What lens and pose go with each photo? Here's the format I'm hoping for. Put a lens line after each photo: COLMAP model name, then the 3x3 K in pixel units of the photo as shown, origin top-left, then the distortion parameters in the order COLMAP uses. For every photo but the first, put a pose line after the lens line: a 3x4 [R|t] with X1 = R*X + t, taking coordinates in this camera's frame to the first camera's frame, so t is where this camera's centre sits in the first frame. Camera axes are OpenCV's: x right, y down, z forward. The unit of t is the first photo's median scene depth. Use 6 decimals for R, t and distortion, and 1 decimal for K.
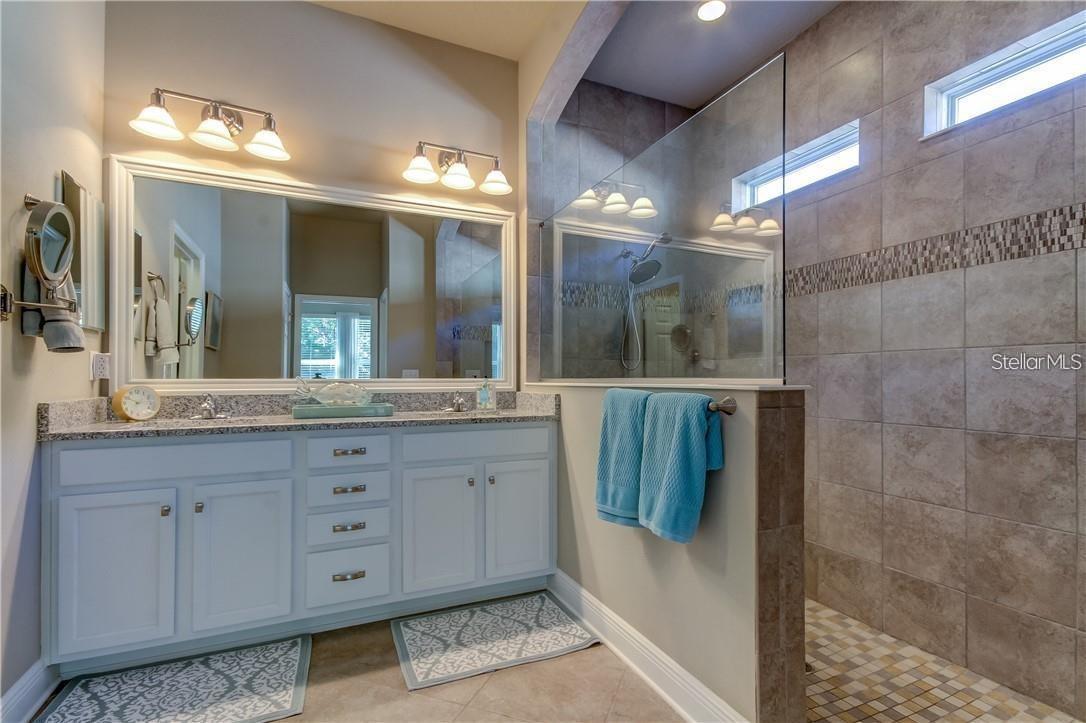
lens RADIAL K [[506.7, 0, 568.7], [0, 506.7, 375.0], [0, 0, 1]] dist [0.022612, -0.010496]
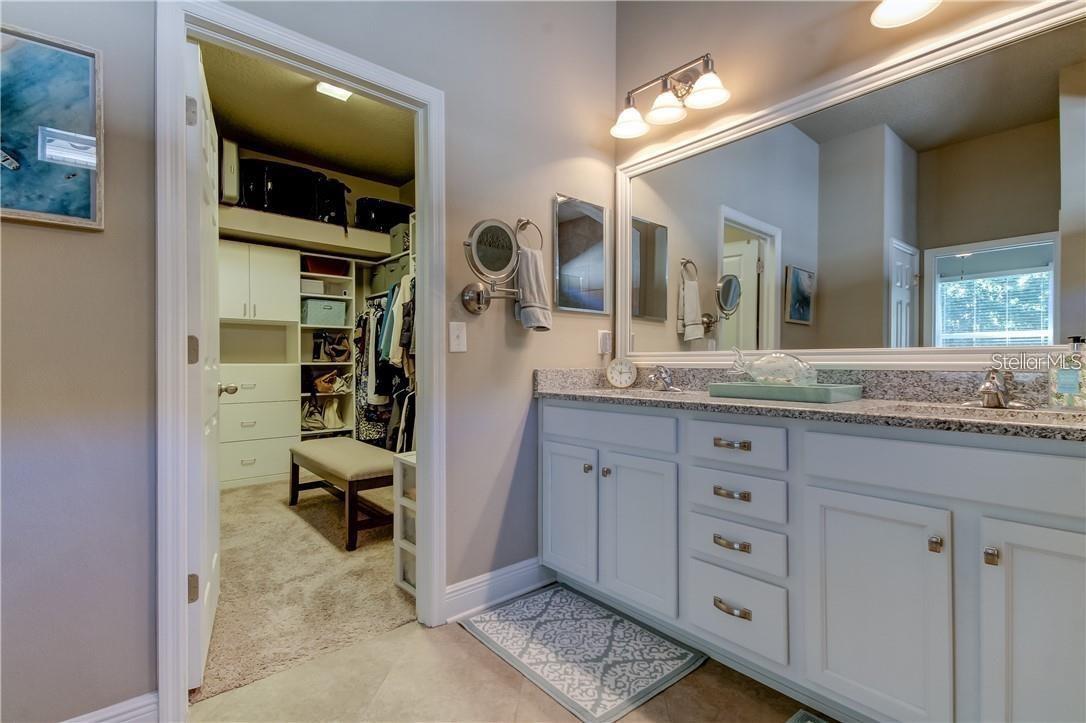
lens RADIAL K [[506.7, 0, 544.8], [0, 506.7, 362.2], [0, 0, 1]] dist [0.022612, -0.010496]
pose [[0.257993, 0.001268, -0.966146, 0.229944], [0.009019, 0.999952, 0.003721, 0.024452], [0.966105, -0.009673, 0.257969, 0.549048]]
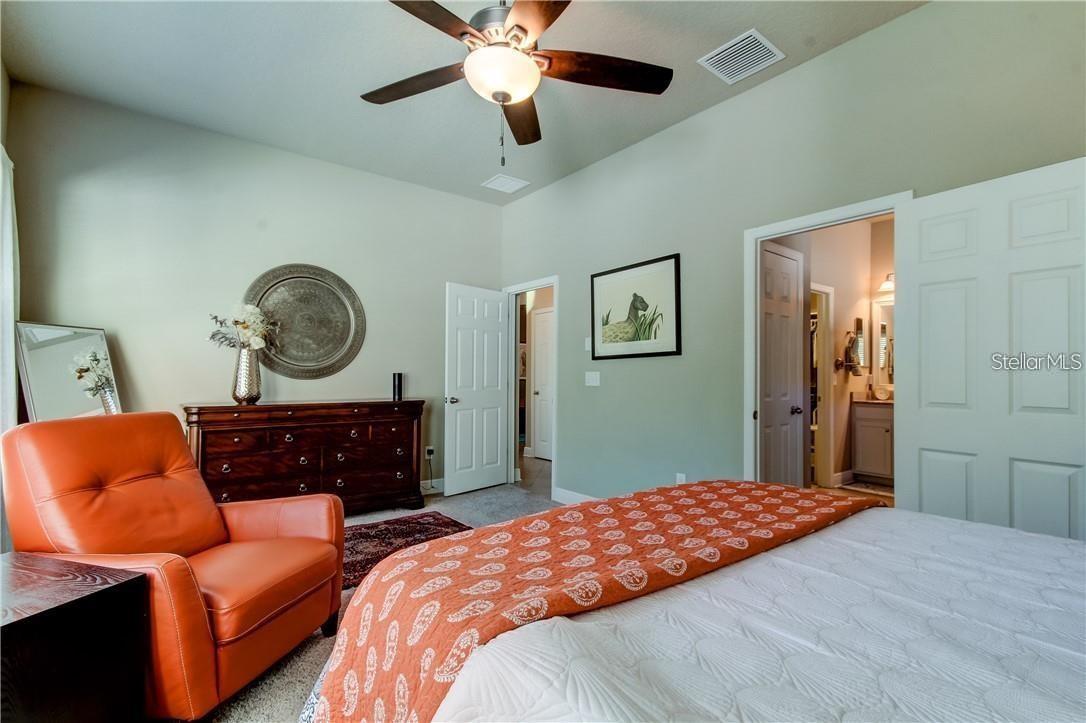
lens RADIAL K [[506.7, 0, 543.9], [0, 506.7, 368.6], [0, 0, 1]] dist [0.022612, -0.010496]
pose [[0.217701, -0.007415, -0.975987, 1.410024], [0.000969, 0.999972, -0.007381, -0.057823], [0.976015, 0.000661, 0.217702, -1.327416]]
